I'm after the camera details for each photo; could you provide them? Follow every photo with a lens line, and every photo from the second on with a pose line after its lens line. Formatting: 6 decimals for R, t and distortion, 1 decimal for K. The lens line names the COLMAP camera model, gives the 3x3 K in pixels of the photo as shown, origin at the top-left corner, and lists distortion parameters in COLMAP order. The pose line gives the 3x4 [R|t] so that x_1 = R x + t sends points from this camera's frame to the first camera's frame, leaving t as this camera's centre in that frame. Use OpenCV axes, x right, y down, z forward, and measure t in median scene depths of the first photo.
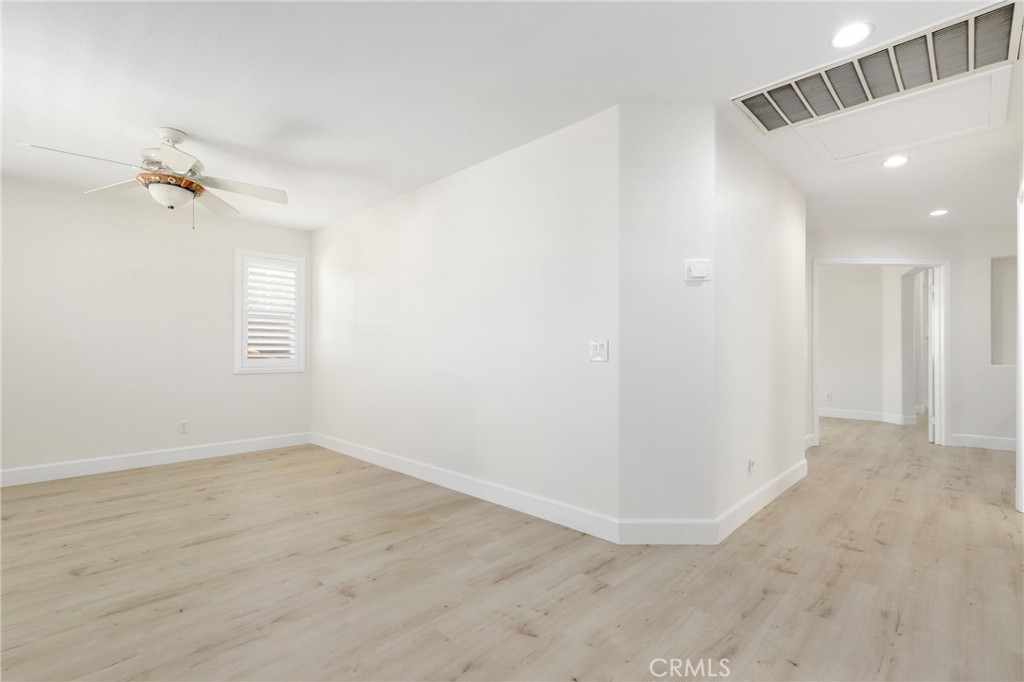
lens RADIAL K [[460.8, 0, 518.1], [0, 460.8, 350.8], [0, 0, 1]] dist [0.010912, 0.000262]
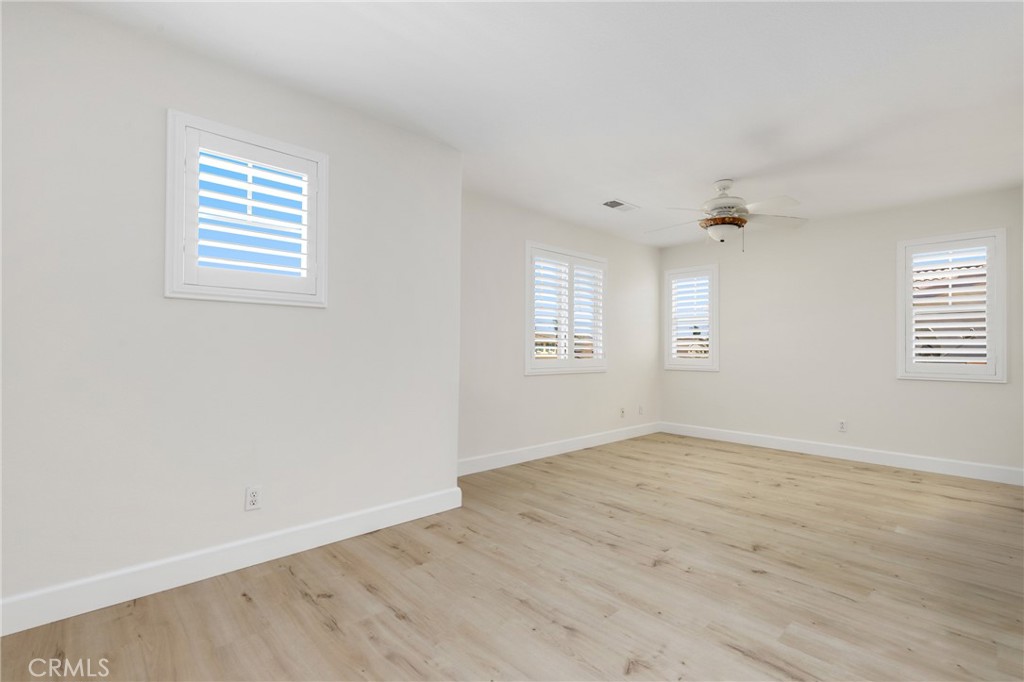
lens RADIAL K [[460.8, 0, 518.1], [0, 460.8, 350.8], [0, 0, 1]] dist [0.010912, 0.000262]
pose [[-0.038539, -0.000671, -0.999257, 0.638874], [-0.007820, 0.999969, -0.000370, 0.001361], [0.999227, 0.007800, -0.038543, 0.563860]]
